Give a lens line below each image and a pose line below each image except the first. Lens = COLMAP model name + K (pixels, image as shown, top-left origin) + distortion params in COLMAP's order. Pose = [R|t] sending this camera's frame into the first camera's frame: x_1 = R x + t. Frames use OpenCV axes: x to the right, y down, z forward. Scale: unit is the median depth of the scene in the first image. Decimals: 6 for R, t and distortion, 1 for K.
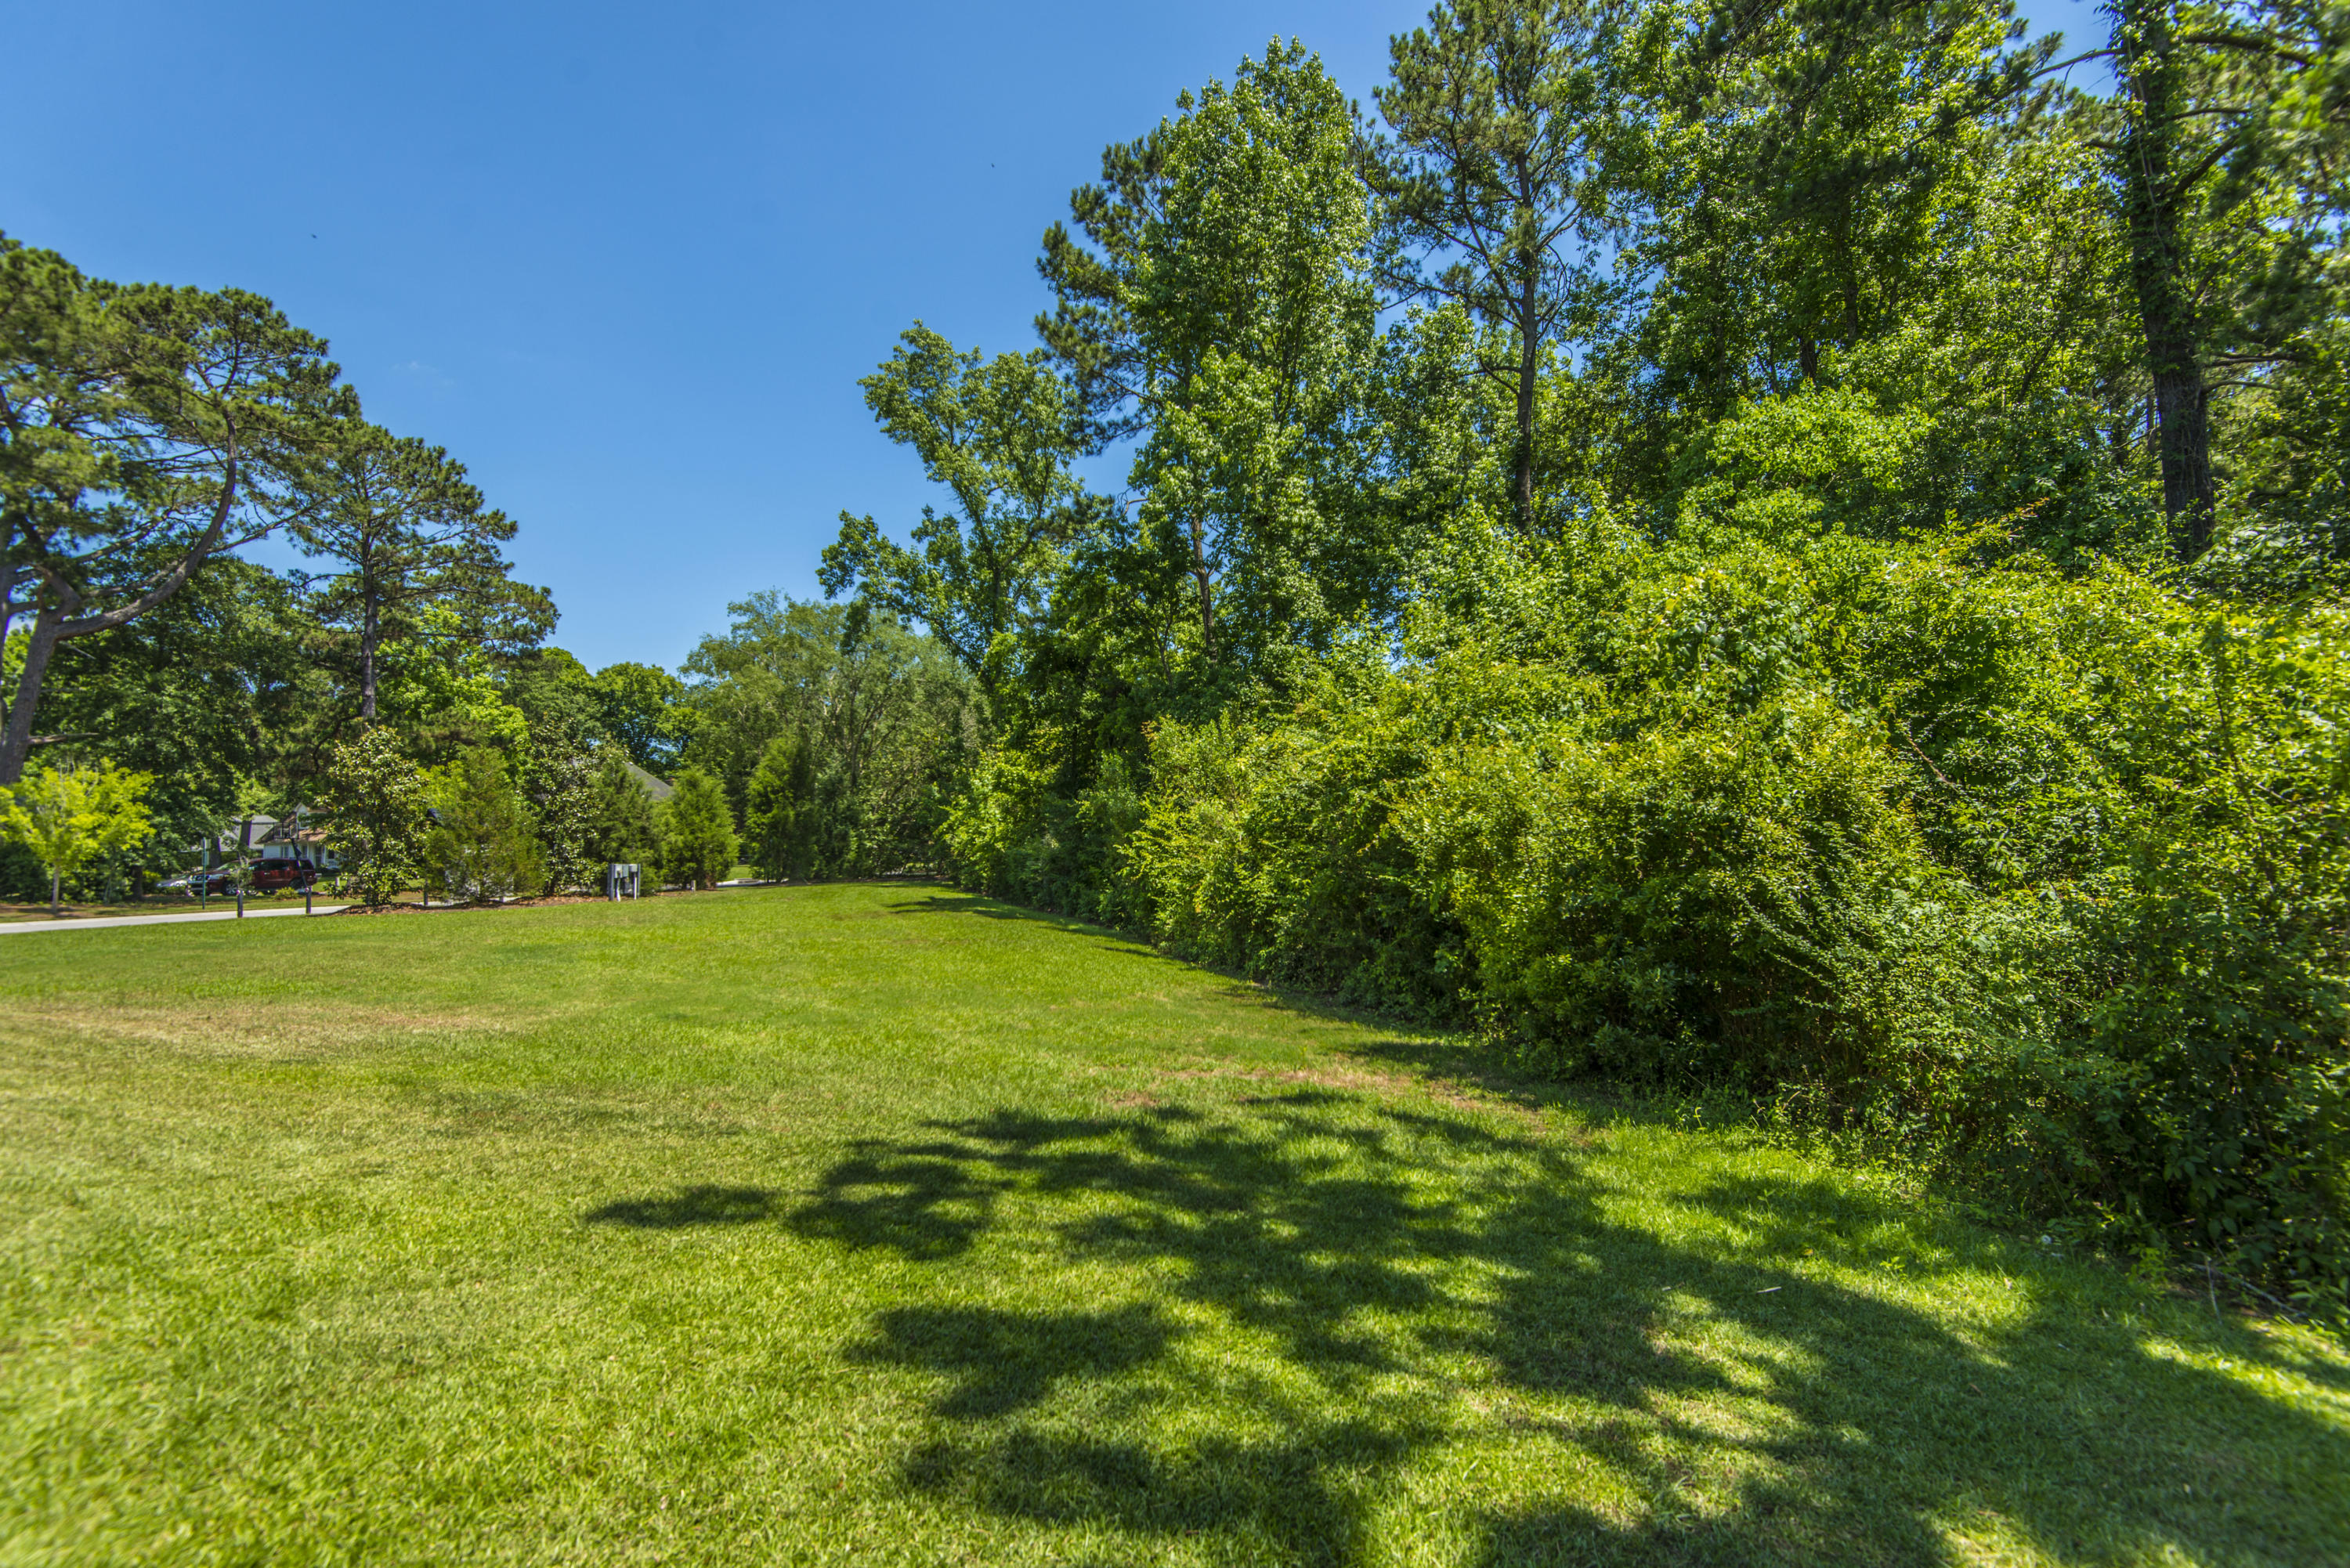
lens RADIAL K [[1065.2, 0, 1174.9], [0, 1065.2, 784.9], [0, 0, 1]] dist [0.027469, -0.013329]
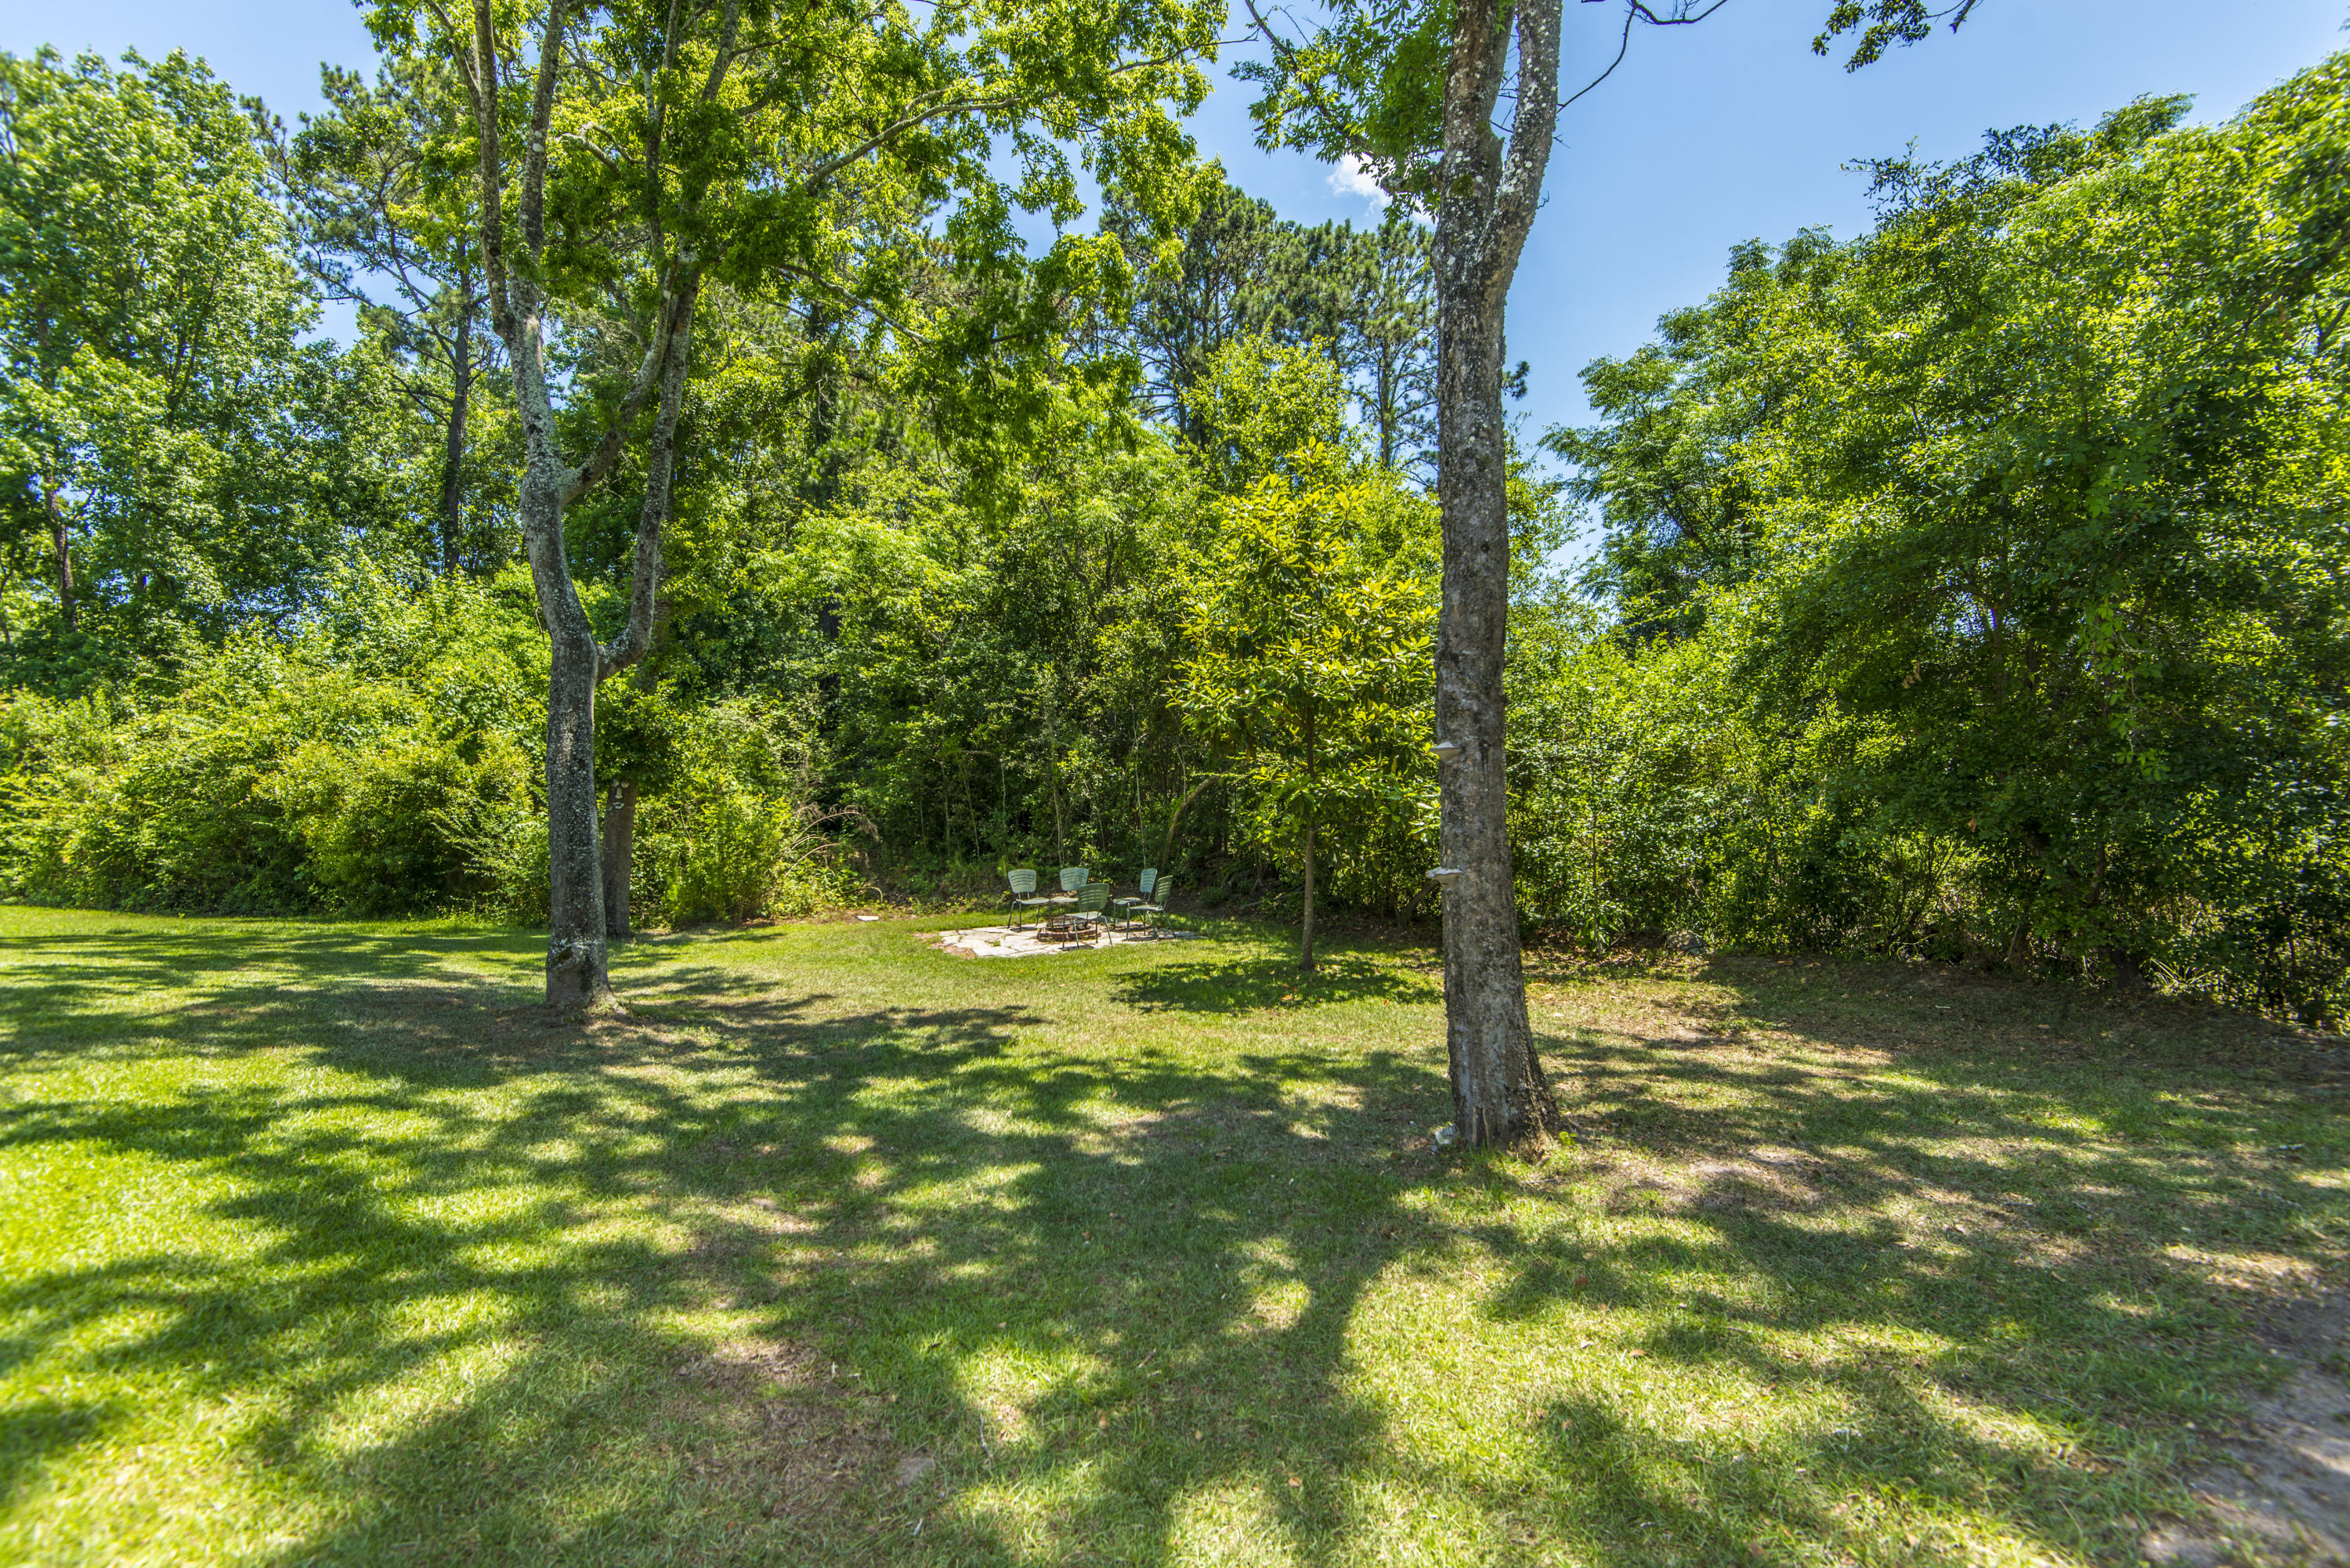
lens RADIAL K [[1065.2, 0, 1180.3], [0, 1065.2, 765.8], [0, 0, 1]] dist [0.027469, -0.013329]
pose [[0.655883, 0.016265, 0.754687, -0.066863], [-0.031302, 0.999494, 0.005663, -0.029418], [-0.754213, -0.027338, 0.656060, -0.642734]]
